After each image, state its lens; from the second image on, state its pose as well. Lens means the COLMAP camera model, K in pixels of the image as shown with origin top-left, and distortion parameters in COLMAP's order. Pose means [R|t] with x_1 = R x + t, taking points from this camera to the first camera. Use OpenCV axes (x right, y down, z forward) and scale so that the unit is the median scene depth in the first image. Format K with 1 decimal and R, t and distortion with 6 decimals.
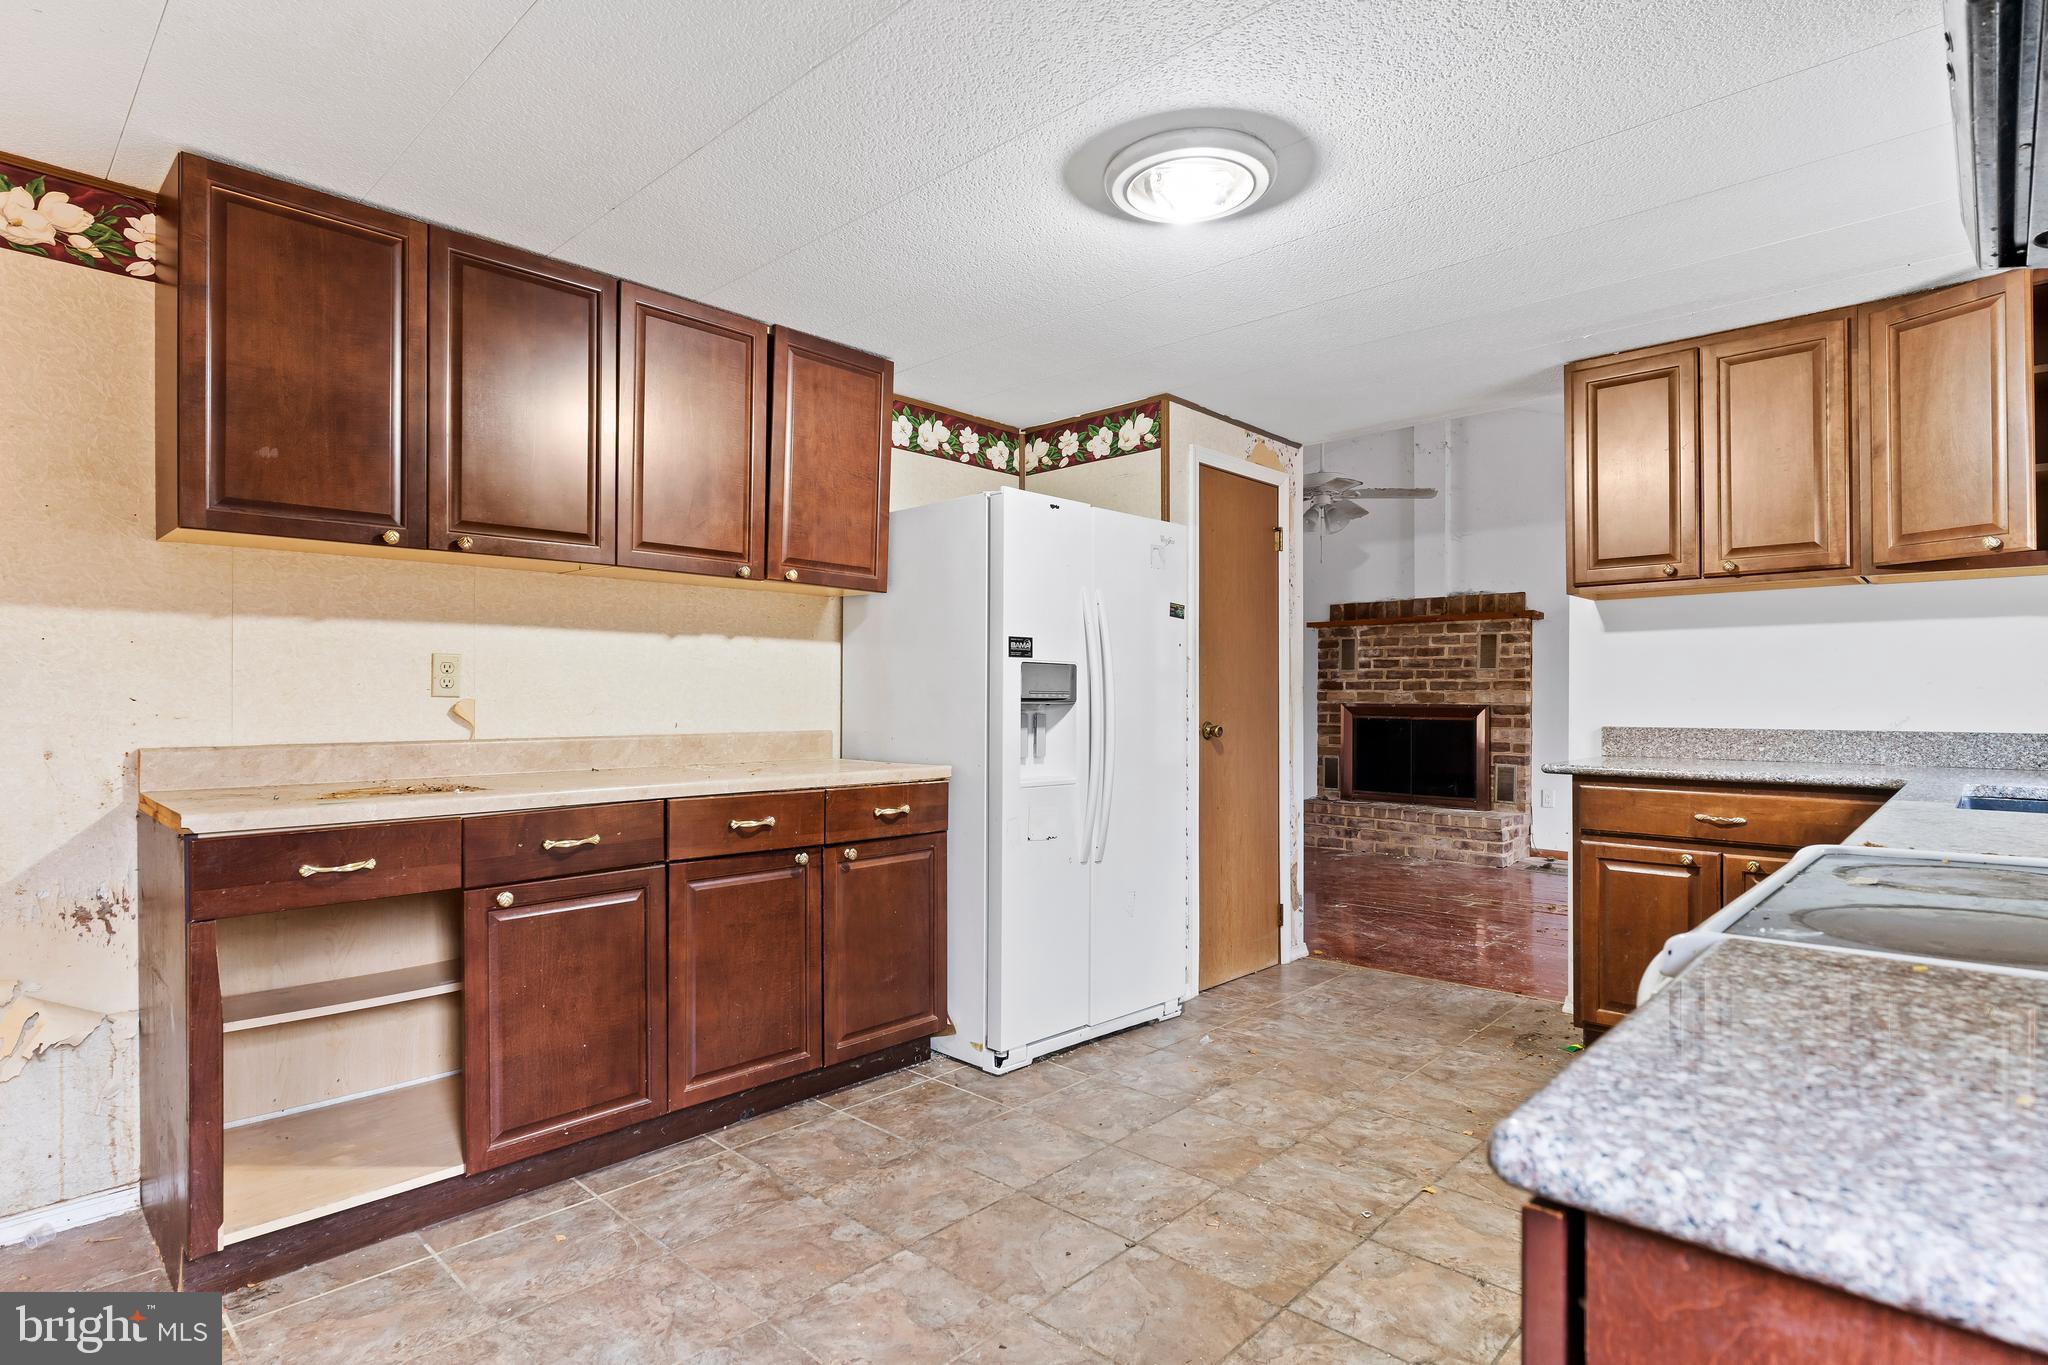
lens RADIAL K [[1059.0, 0, 1021.1], [0, 1059.0, 690.1], [0, 0, 1]] dist [0.006442, 0.000100]
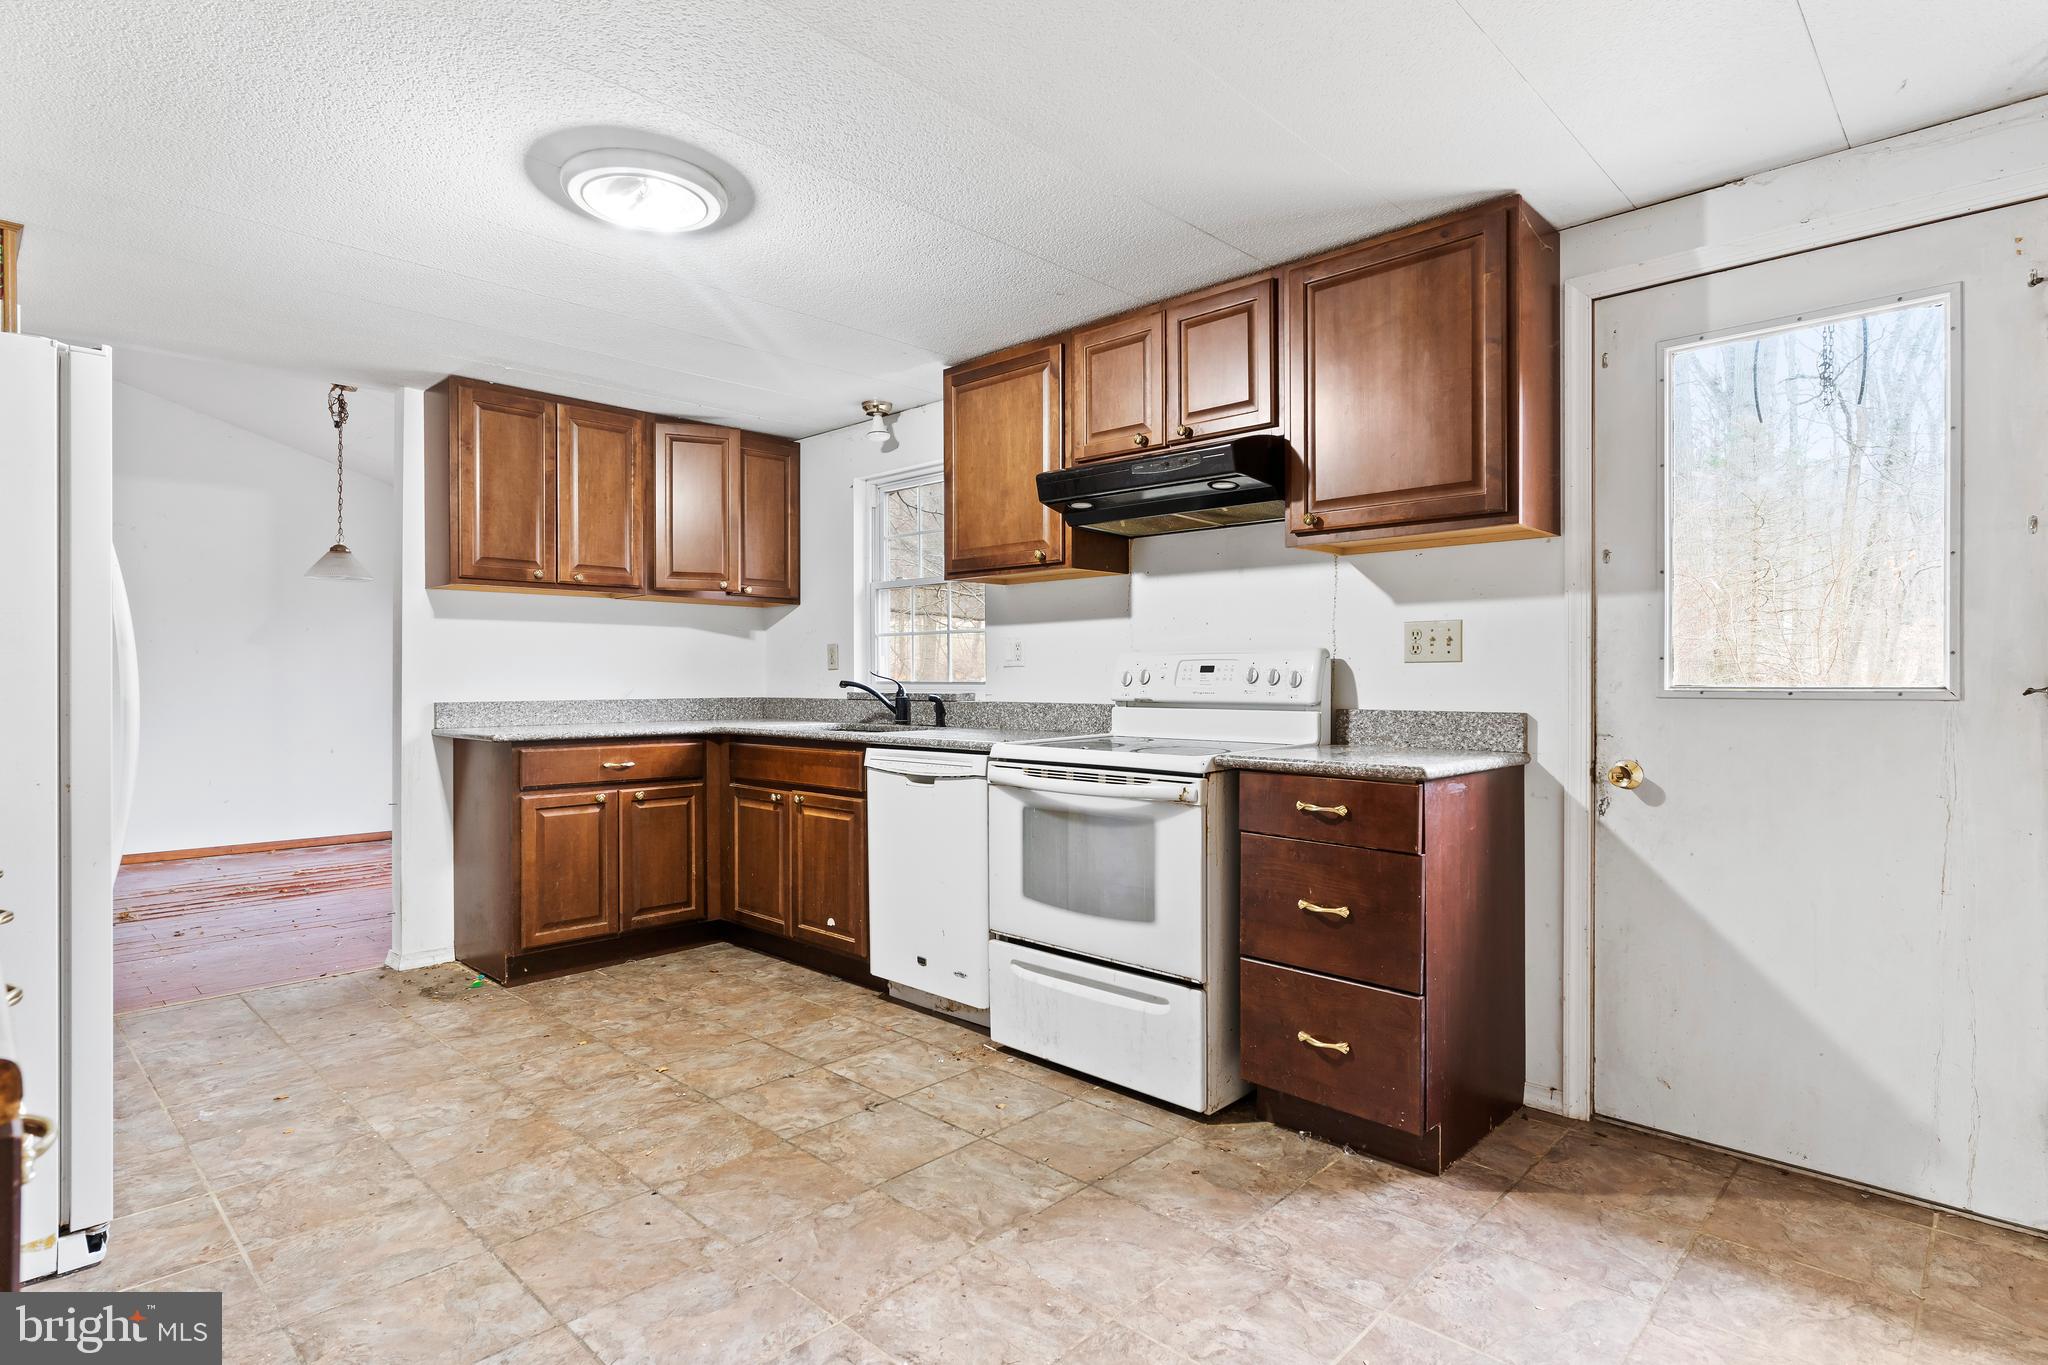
lens RADIAL K [[1059.0, 0, 1024.9], [0, 1059.0, 686.6], [0, 0, 1]] dist [0.006442, 0.000100]
pose [[0.000727, -0.003210, 0.999995, -0.733707], [-0.006333, 0.999975, 0.003214, 0.013276], [-0.999980, -0.006336, 0.000706, 0.494072]]
